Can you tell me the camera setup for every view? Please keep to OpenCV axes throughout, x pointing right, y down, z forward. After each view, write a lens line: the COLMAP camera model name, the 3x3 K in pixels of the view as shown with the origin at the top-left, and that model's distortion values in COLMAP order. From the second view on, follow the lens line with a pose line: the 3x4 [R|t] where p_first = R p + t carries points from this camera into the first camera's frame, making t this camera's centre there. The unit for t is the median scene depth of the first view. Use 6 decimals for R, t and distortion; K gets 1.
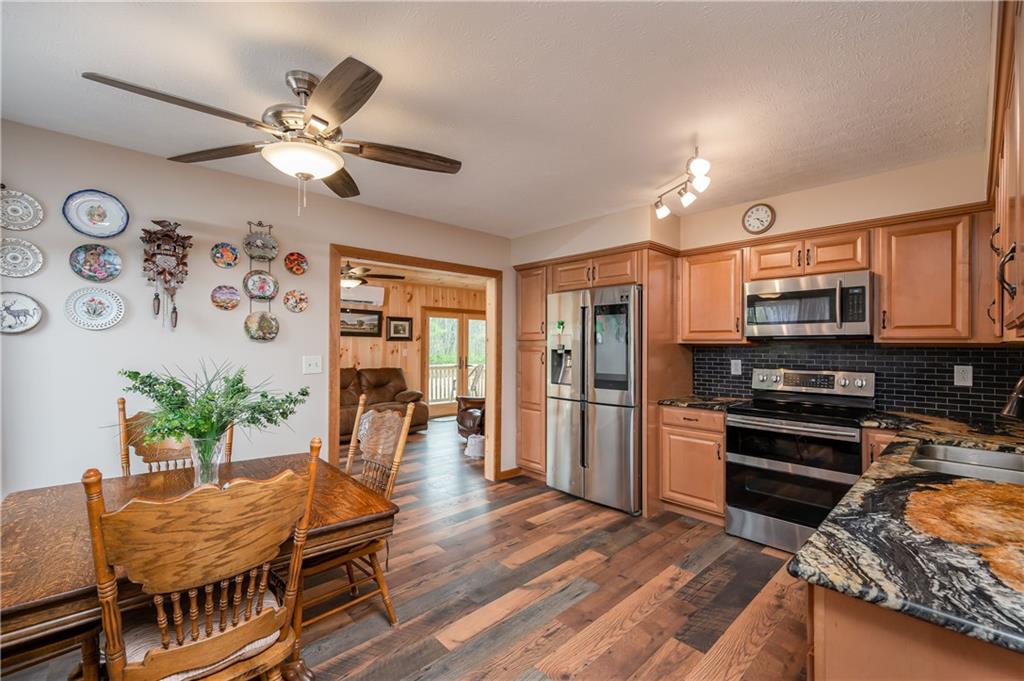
lens RADIAL K [[431.3, 0, 512.0], [0, 431.3, 340.5], [0, 0, 1]] dist [-0.000152, -0.000005]
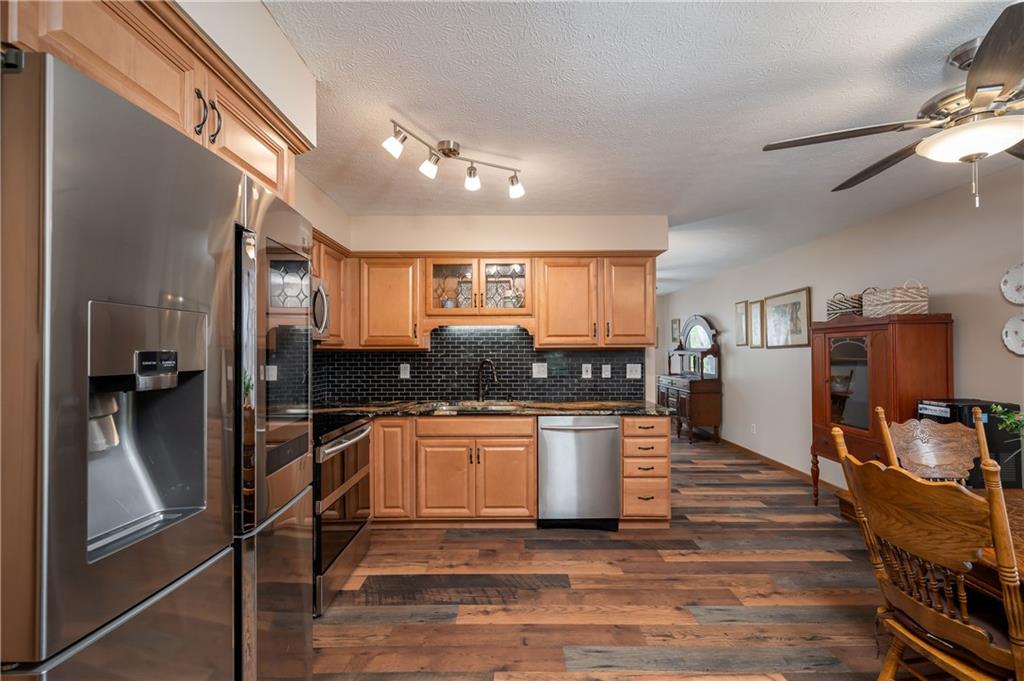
lens RADIAL K [[431.3, 0, 512.0], [0, 431.3, 340.5], [0, 0, 1]] dist [-0.000152, -0.000005]
pose [[-0.737072, 0.011396, 0.675719, -0.235508], [-0.007021, 0.999675, -0.024518, 0.007483], [-0.675778, -0.022816, -0.736752, 1.392522]]
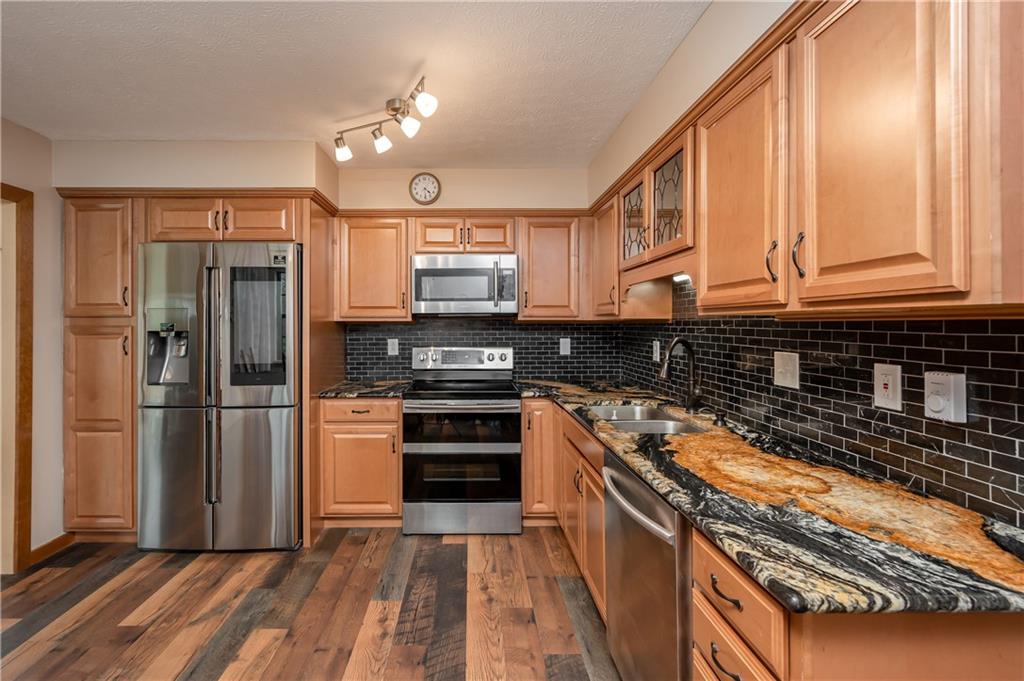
lens RADIAL K [[465.5, 0, 469.4], [0, 465.5, 320.9], [0, 0, 1]] dist [0.000396, -0.000073]
pose [[0.682413, -0.001516, 0.730965, -0.116933], [-0.002233, 0.999989, 0.004159, 0.002289], [-0.730963, -0.004471, 0.682402, 0.259855]]
